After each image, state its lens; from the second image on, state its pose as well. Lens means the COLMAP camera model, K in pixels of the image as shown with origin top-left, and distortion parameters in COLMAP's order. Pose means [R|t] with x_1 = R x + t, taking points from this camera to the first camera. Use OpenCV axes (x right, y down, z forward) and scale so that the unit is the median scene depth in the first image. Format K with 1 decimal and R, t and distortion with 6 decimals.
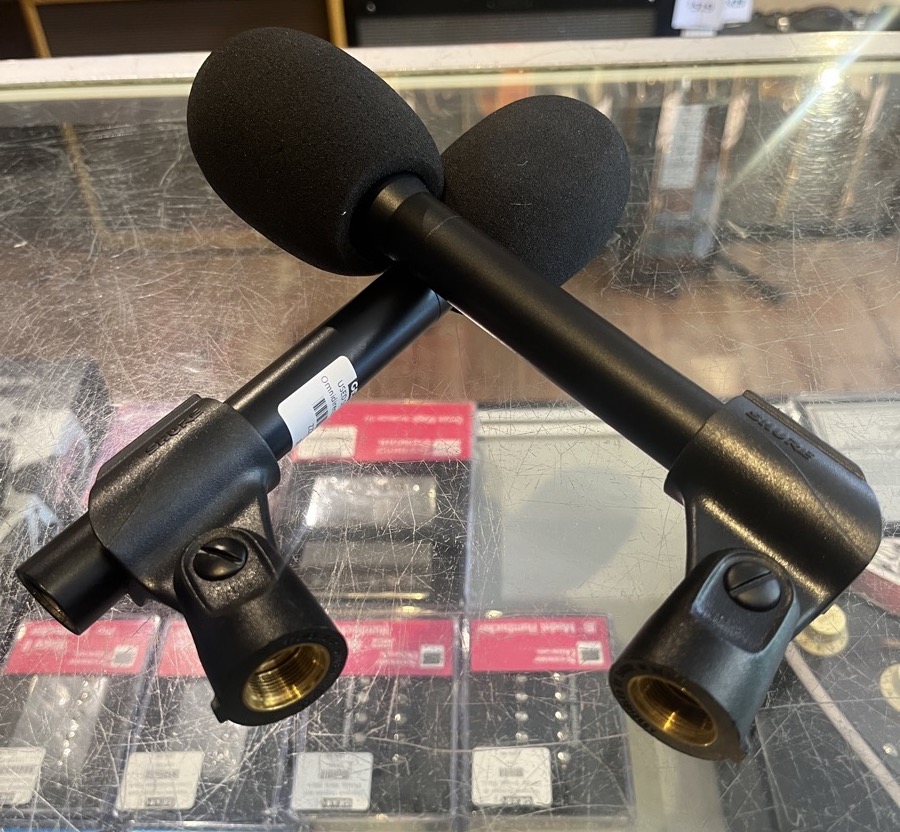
lens RADIAL K [[1174.1, 0, 448.5], [0, 1174.1, 414.9], [0, 0, 1]] dist [0.038394, 0.000000]
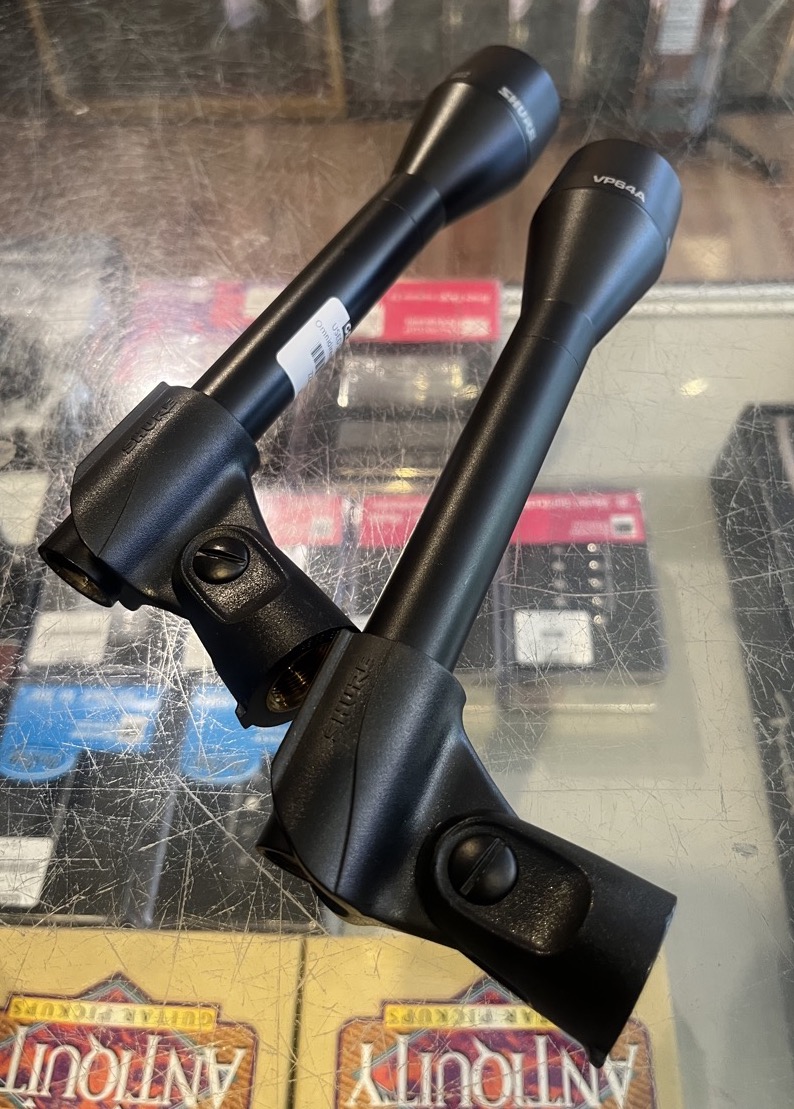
lens RADIAL K [[1232.5, 0, 392.5], [0, 1232.5, 548.2], [0, 0, 1]] dist [-0.011369, 0.000000]
pose [[0.999710, -0.001444, 0.024021, -0.118625], [-0.003267, 0.980816, 0.194910, 0.010679], [-0.023842, -0.194932, 0.980527, -0.072743]]
